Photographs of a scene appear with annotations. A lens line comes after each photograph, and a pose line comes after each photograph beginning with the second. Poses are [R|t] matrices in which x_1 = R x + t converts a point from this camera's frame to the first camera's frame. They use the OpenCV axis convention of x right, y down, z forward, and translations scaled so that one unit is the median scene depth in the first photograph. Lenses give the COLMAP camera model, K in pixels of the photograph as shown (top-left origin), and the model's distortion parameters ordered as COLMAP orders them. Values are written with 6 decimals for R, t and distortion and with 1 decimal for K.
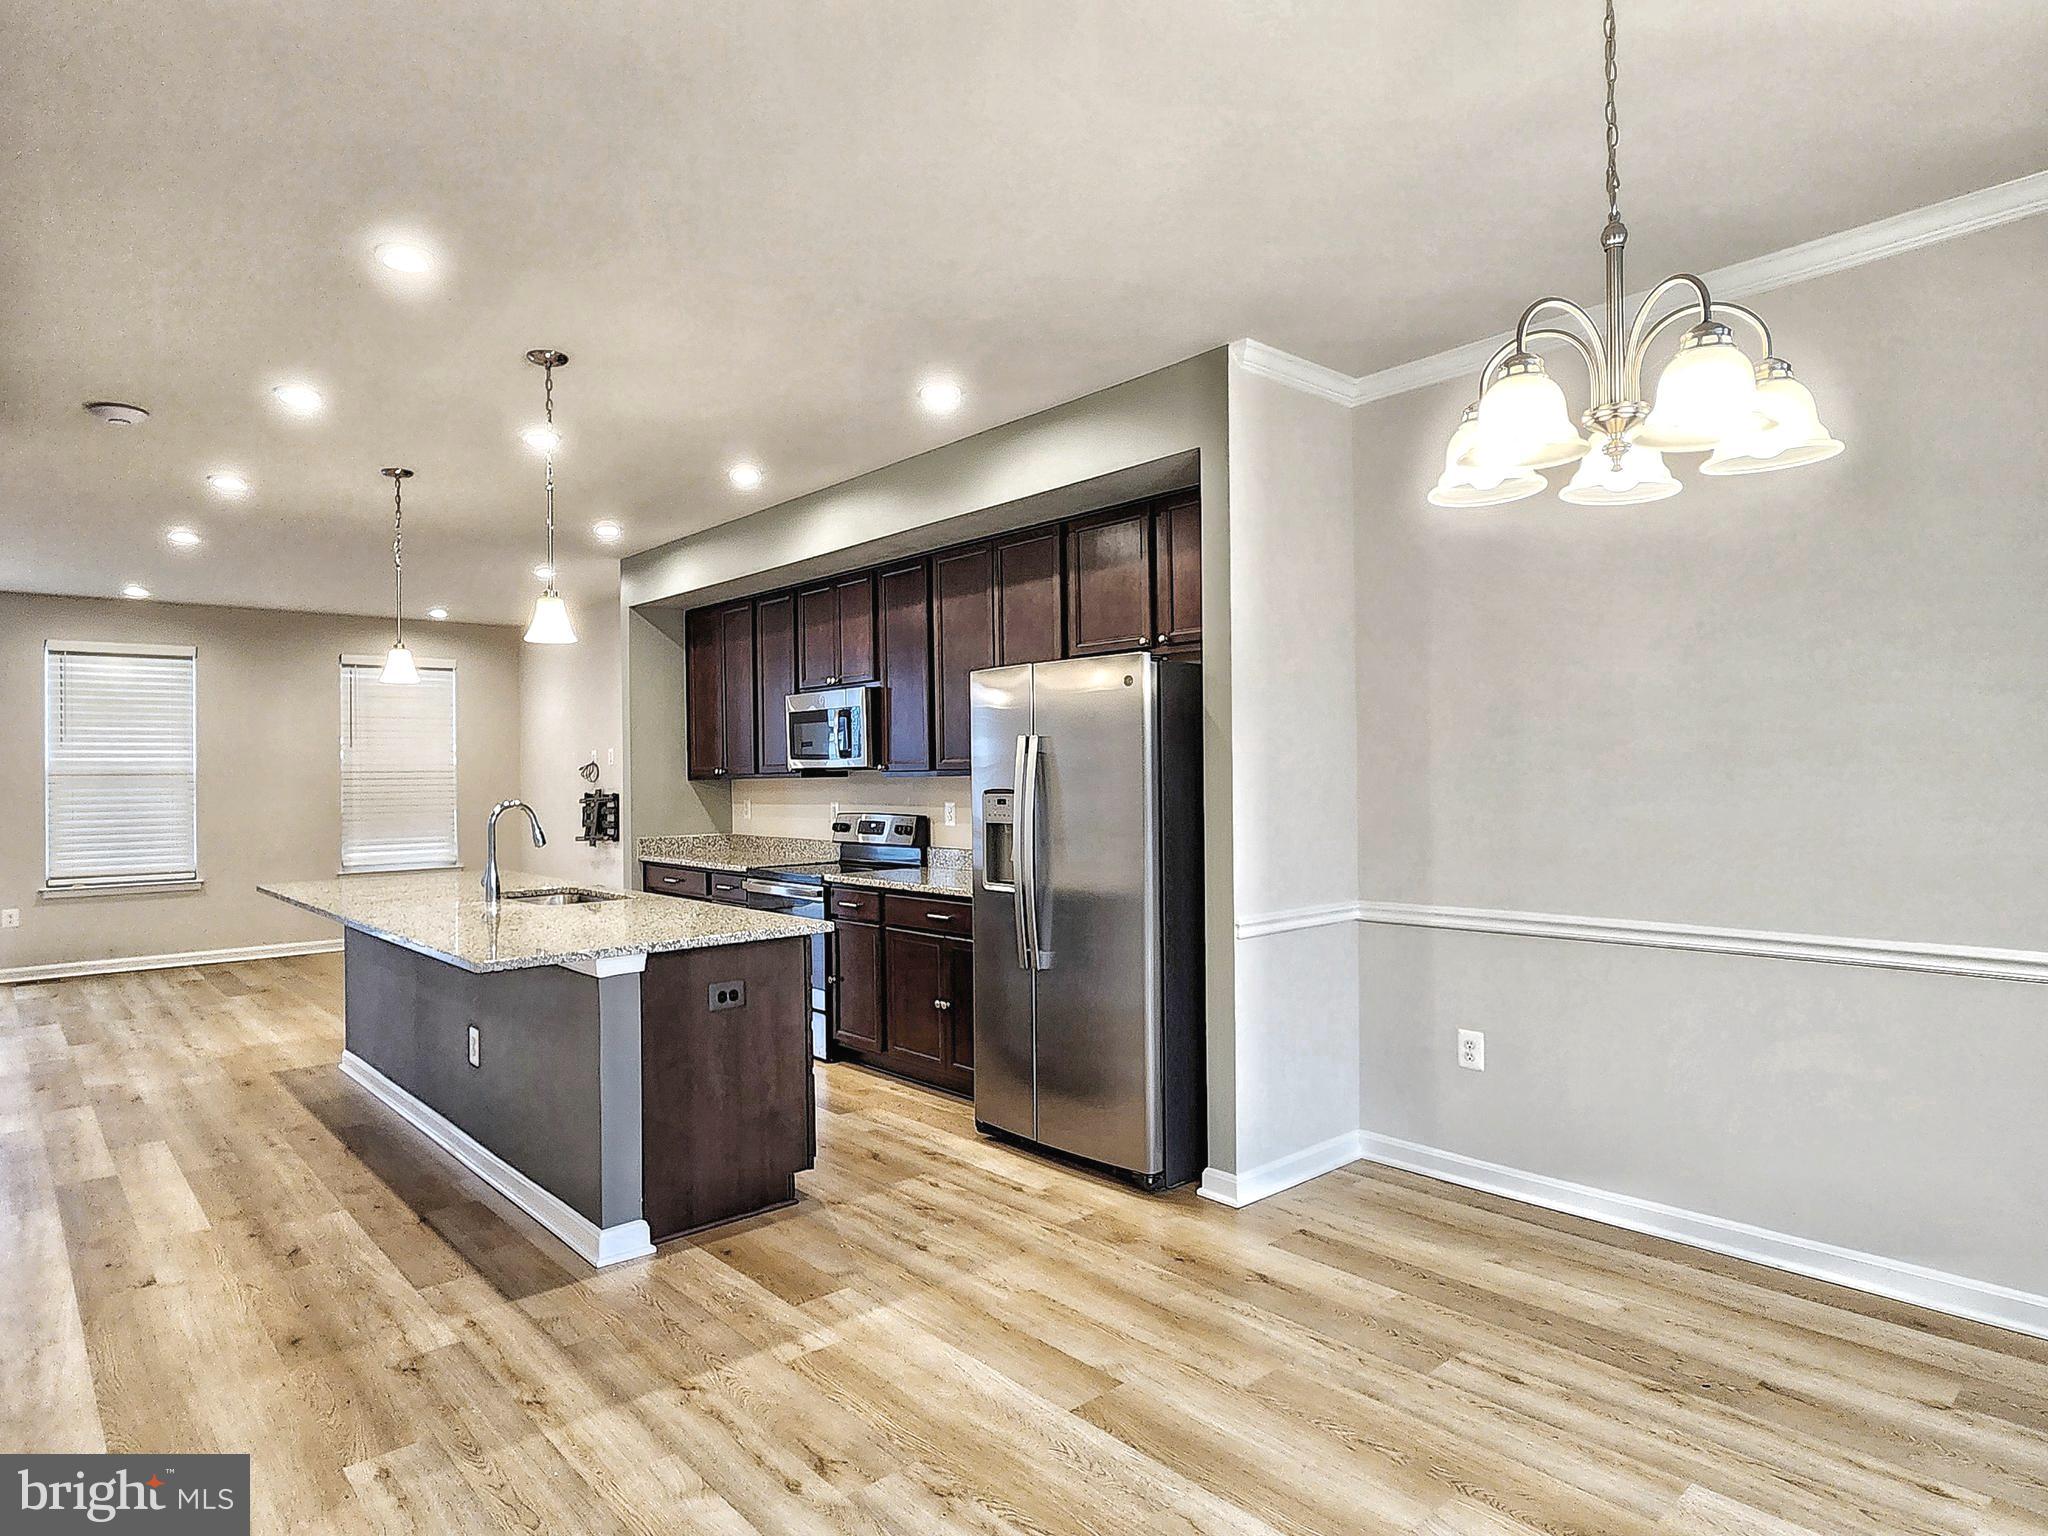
lens RADIAL K [[1172.7, 0, 1020.8], [0, 1172.7, 783.4], [0, 0, 1]] dist [-0.003027, 0.000027]
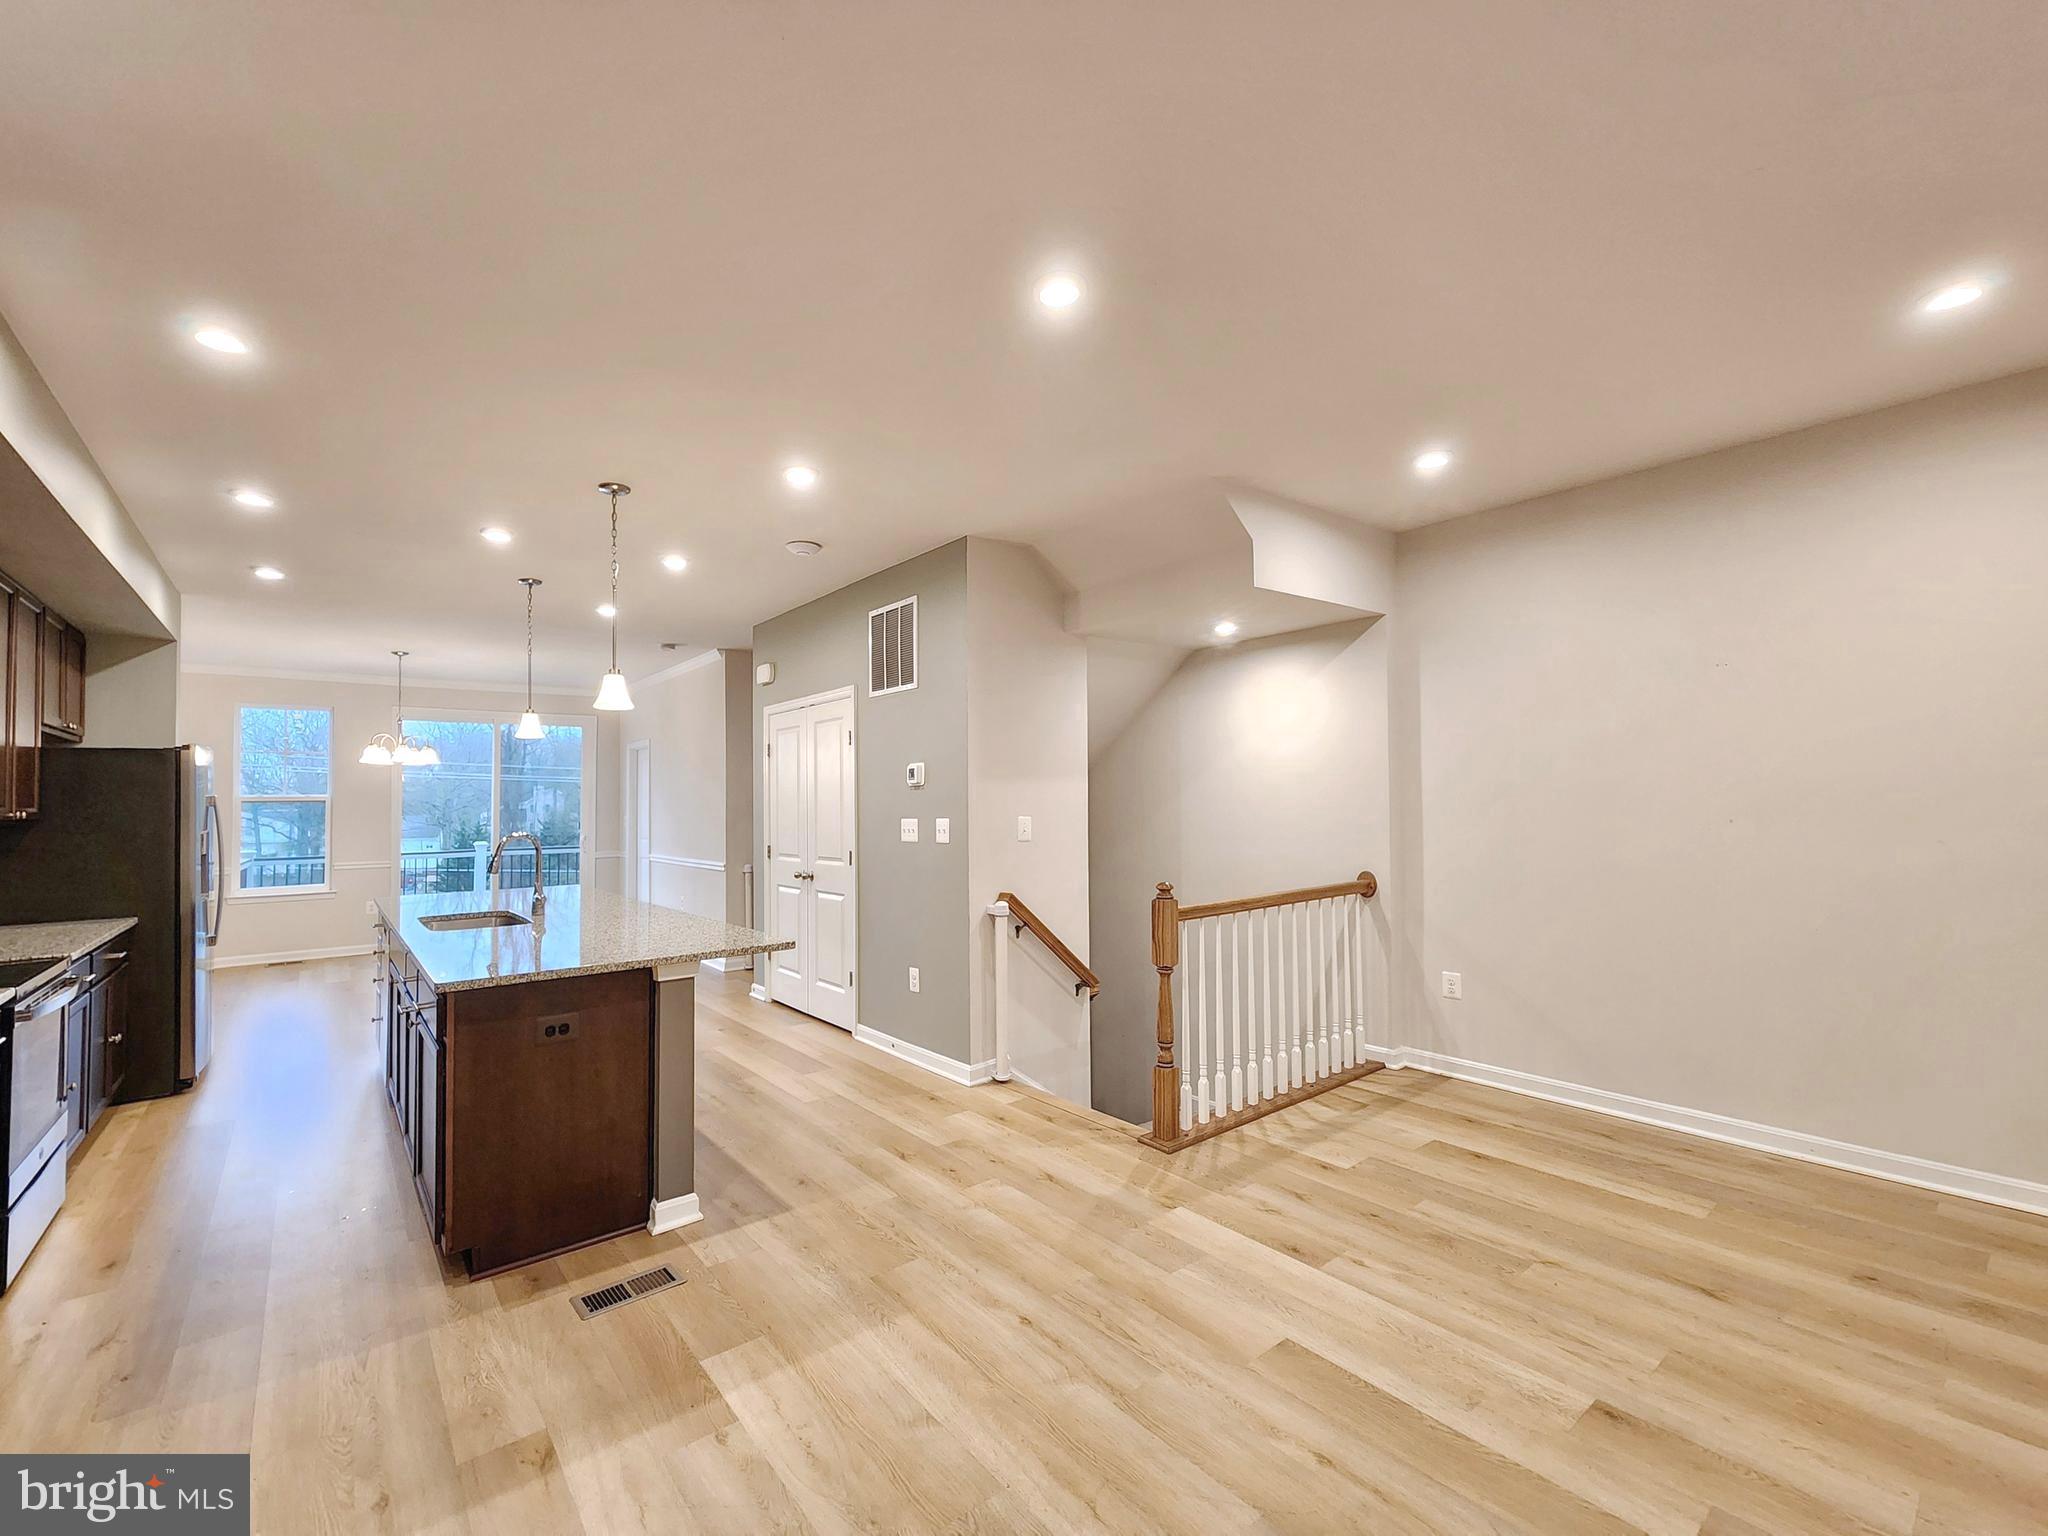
lens RADIAL K [[863.5, 0, 981.3], [0, 863.5, 783.6], [0, 0, 1]] dist [0.001004, -0.003356]
pose [[-0.996735, 0.033508, 0.073456, -0.726900], [0.032626, 0.999381, -0.013178, -0.005330], [-0.073852, -0.010739, -0.997211, 1.386218]]
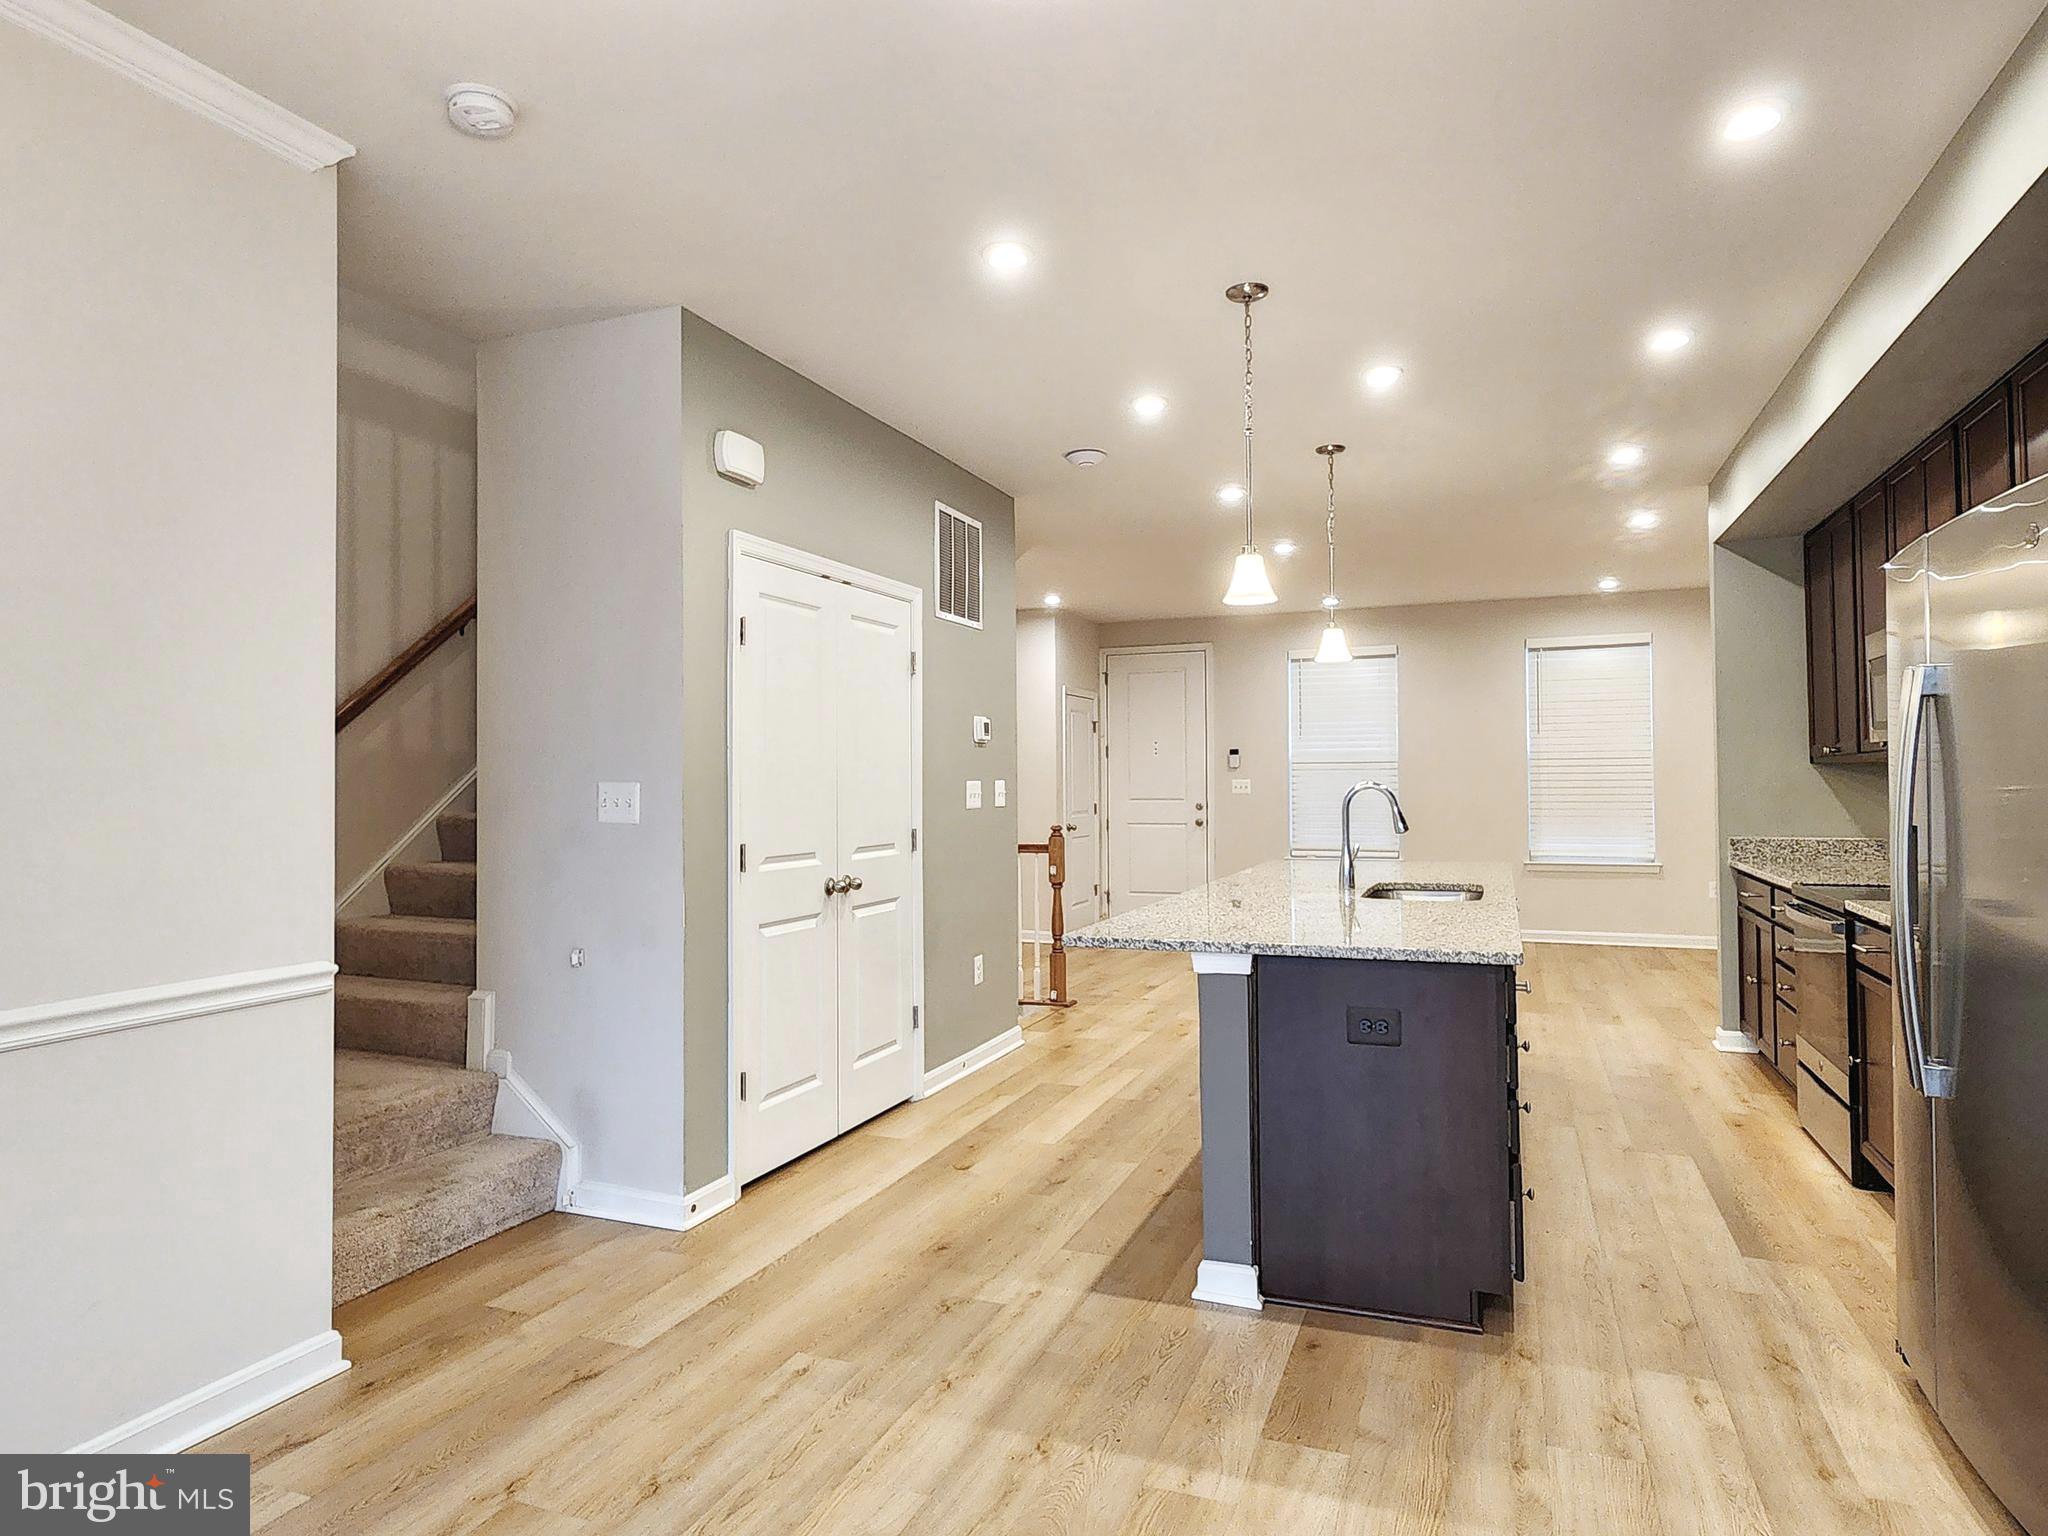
lens RADIAL K [[1230.8, 0, 1037.1], [0, 1230.8, 777.6], [0, 0, 1]] dist [0.037692, 0.002411]
pose [[0.463595, 0.005952, -0.886027, 0.227132], [-0.006919, 0.999971, 0.003097, 0.007789], [0.886020, 0.004695, 0.463622, 0.246169]]
